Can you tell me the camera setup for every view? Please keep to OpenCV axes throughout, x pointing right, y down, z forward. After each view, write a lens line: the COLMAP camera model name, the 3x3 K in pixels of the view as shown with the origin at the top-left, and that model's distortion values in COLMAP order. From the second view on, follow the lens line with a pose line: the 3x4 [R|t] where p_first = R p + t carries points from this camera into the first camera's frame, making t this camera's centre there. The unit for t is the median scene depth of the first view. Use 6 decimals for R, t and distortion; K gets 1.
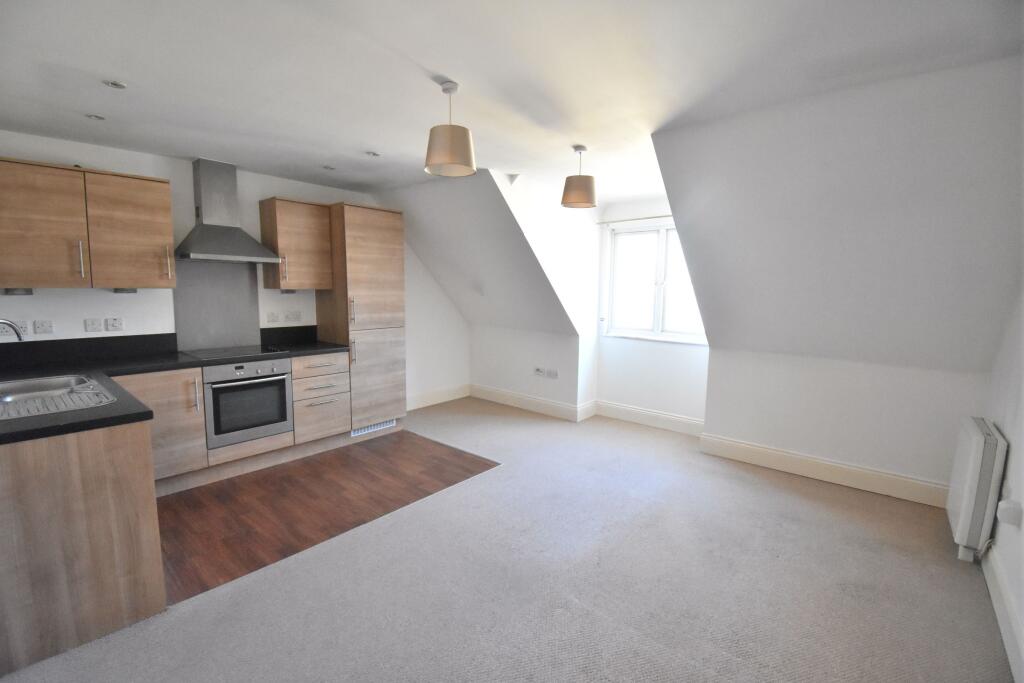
lens RADIAL K [[444.6, 0, 506.8], [0, 444.6, 341.4], [0, 0, 1]] dist [-0.002754, -0.000882]
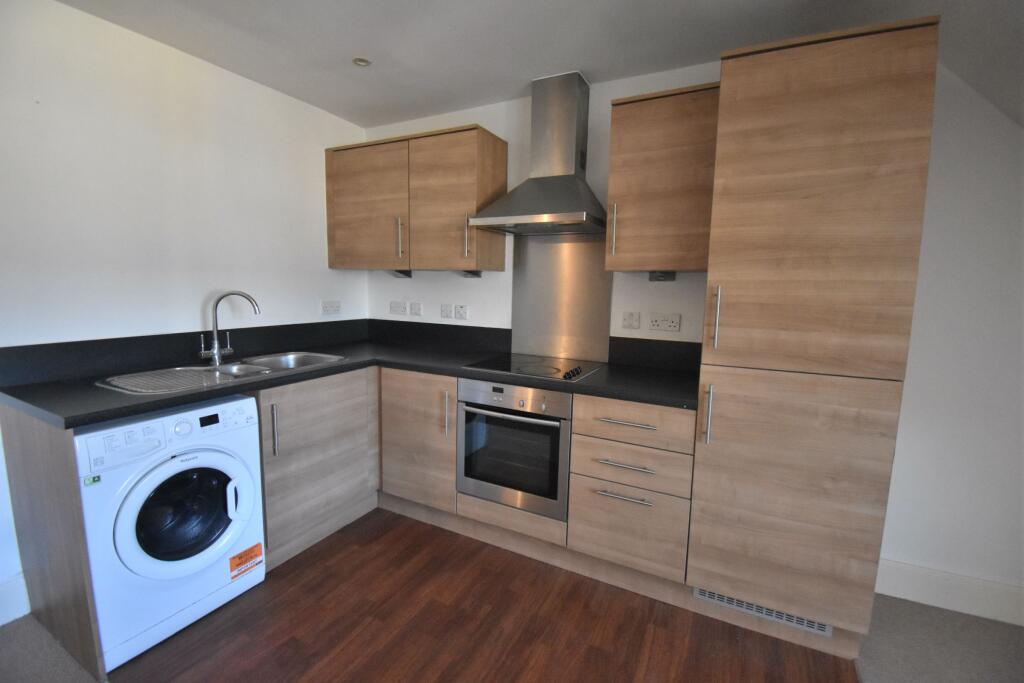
lens RADIAL K [[444.6, 0, 511.8], [0, 444.6, 341.1], [0, 0, 1]] dist [-0.002754, -0.000882]
pose [[0.235079, 0.113902, -0.965279, 0.014688], [-0.134805, 0.987333, 0.083674, -0.059322], [0.962583, 0.110455, 0.247455, 0.750735]]
